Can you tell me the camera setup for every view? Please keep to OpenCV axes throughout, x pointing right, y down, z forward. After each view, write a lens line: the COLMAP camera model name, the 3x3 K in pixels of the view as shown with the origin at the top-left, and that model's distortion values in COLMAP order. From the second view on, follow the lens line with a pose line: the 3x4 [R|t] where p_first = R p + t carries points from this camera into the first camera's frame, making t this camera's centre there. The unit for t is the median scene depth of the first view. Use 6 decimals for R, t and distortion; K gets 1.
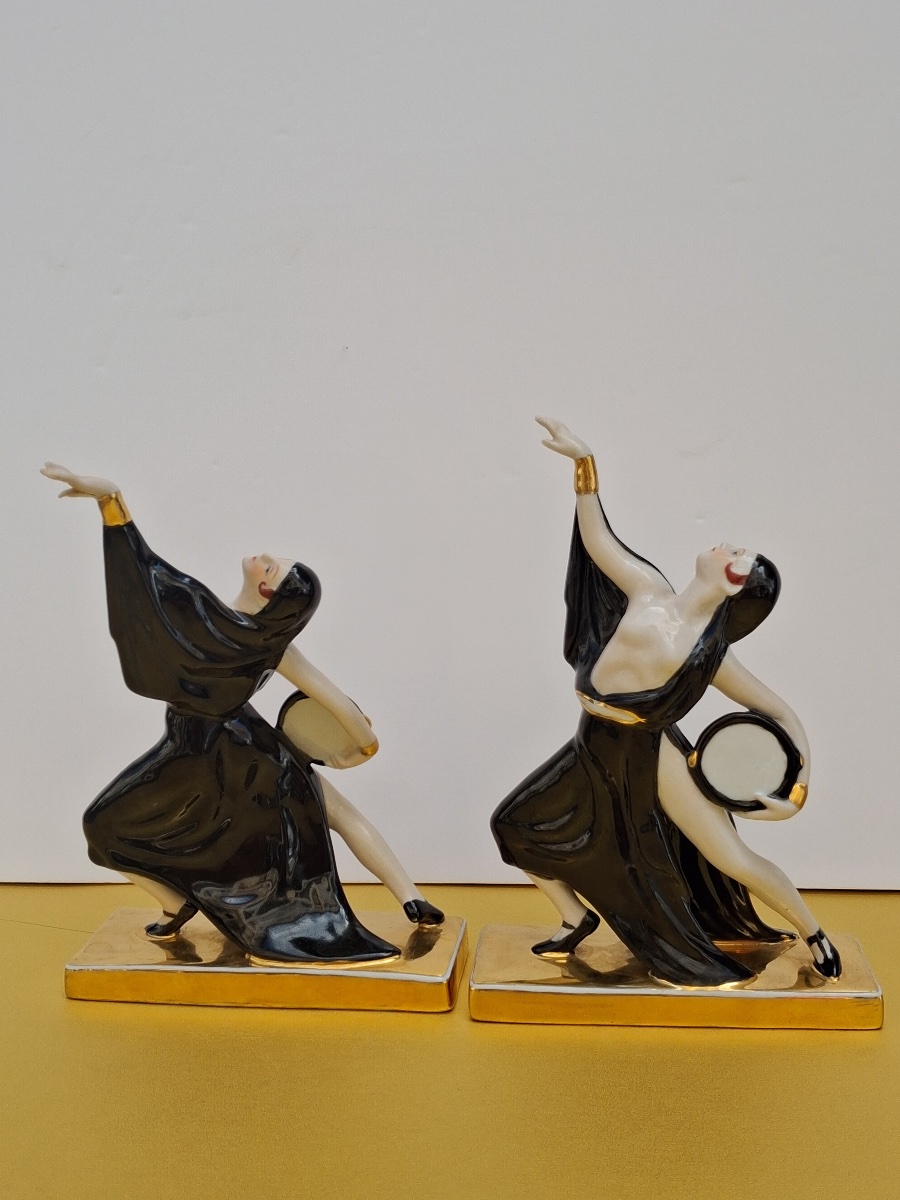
lens RADIAL K [[1420.9, 0, 450.0], [0, 1420.9, 600.0], [0, 0, 1]] dist [0.024944, -0.065030]
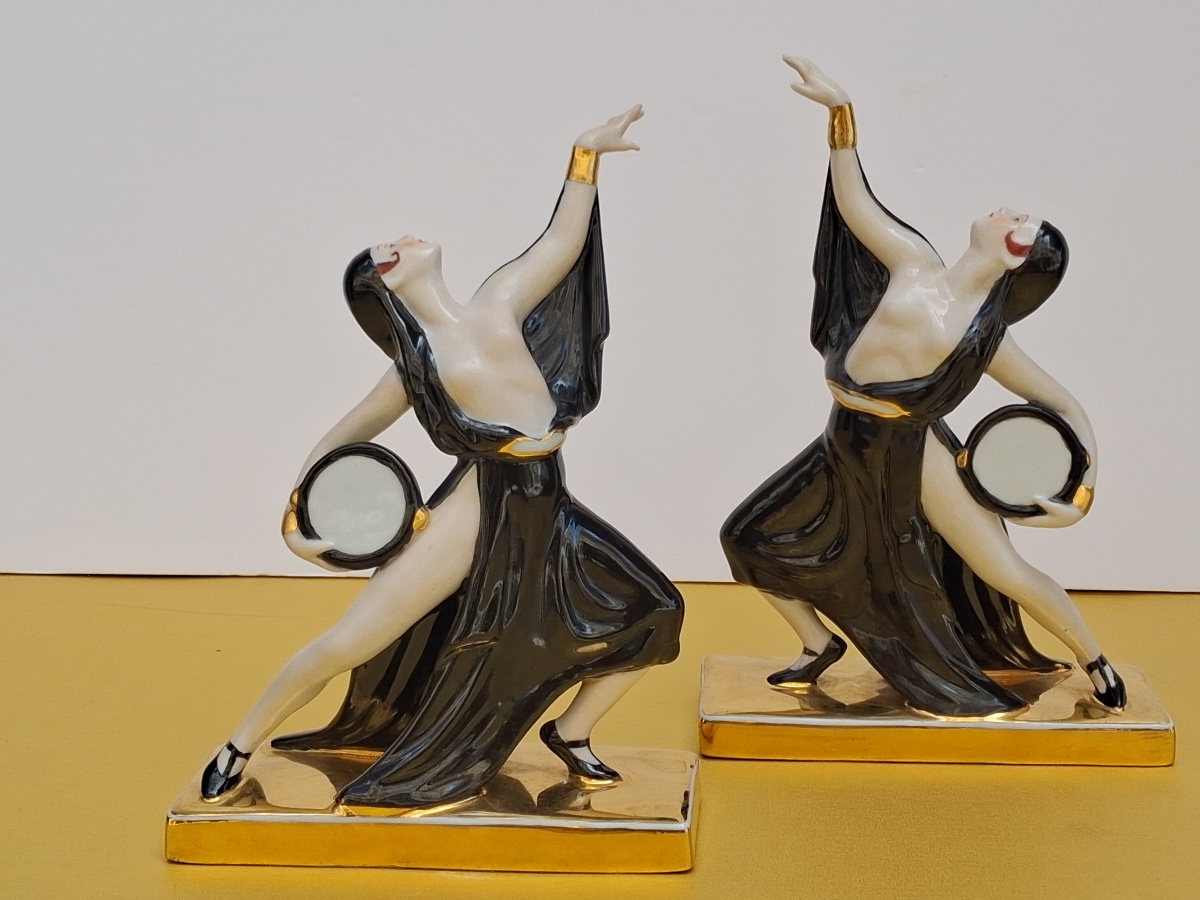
lens RADIAL K [[2036.9, 0, 600.0], [0, 2036.9, 450.0], [0, 0, 1]] dist [0.094390, 0.152089]
pose [[0.999310, 0.001824, 0.037088, -0.094904], [-0.004918, 0.996497, 0.083486, 0.003654], [-0.036806, -0.083611, 0.995819, -0.230171]]
